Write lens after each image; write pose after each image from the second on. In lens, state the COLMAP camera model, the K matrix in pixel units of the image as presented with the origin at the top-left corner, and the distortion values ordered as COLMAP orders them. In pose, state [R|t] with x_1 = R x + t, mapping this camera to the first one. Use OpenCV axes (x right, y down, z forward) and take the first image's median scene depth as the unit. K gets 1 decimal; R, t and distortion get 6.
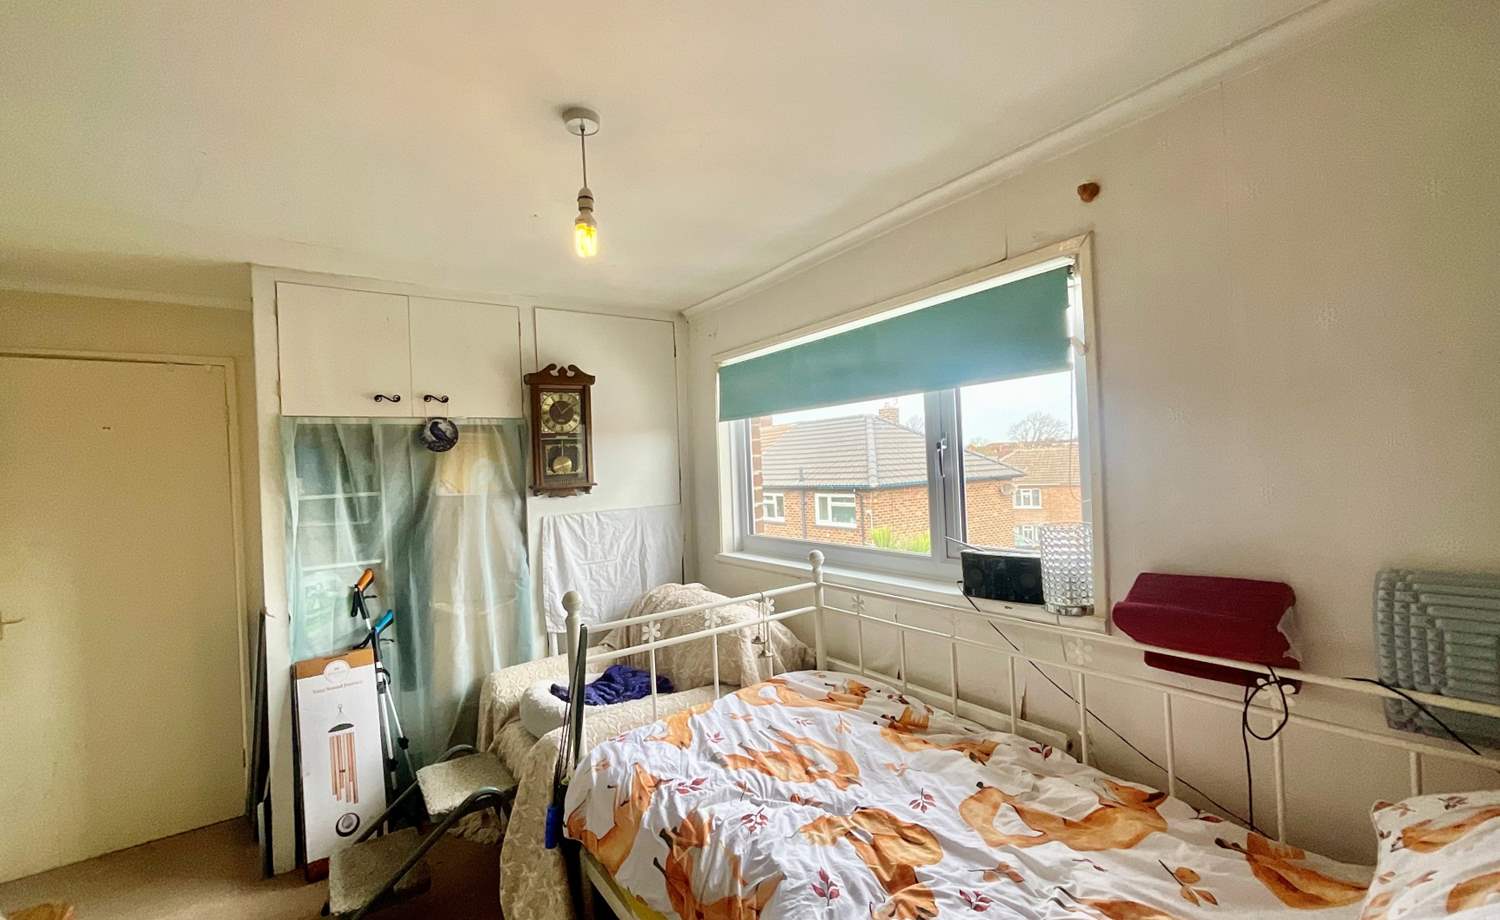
lens RADIAL K [[611.6, 0, 750.0], [0, 611.6, 460.0], [0, 0, 1]] dist [0.001867, 0.000021]
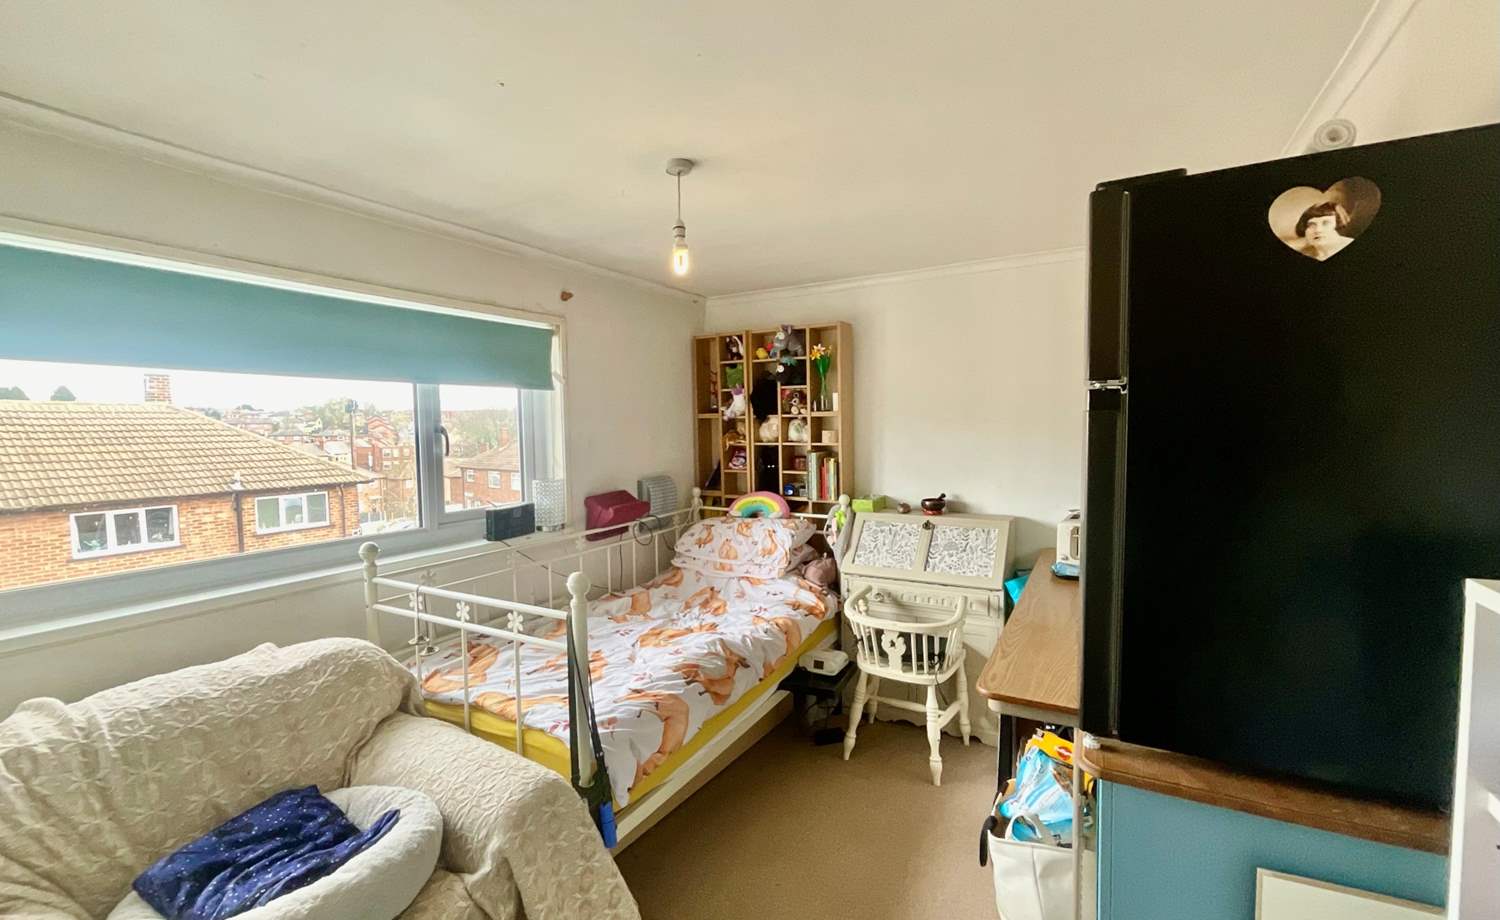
lens RADIAL K [[611.6, 0, 750.0], [0, 611.6, 460.0], [0, 0, 1]] dist [0.001867, 0.000021]
pose [[-0.395626, -0.011791, 0.918336, -1.305009], [0.033189, 0.999081, 0.027126, 0.024427], [-0.917812, 0.041211, -0.394871, 1.187821]]
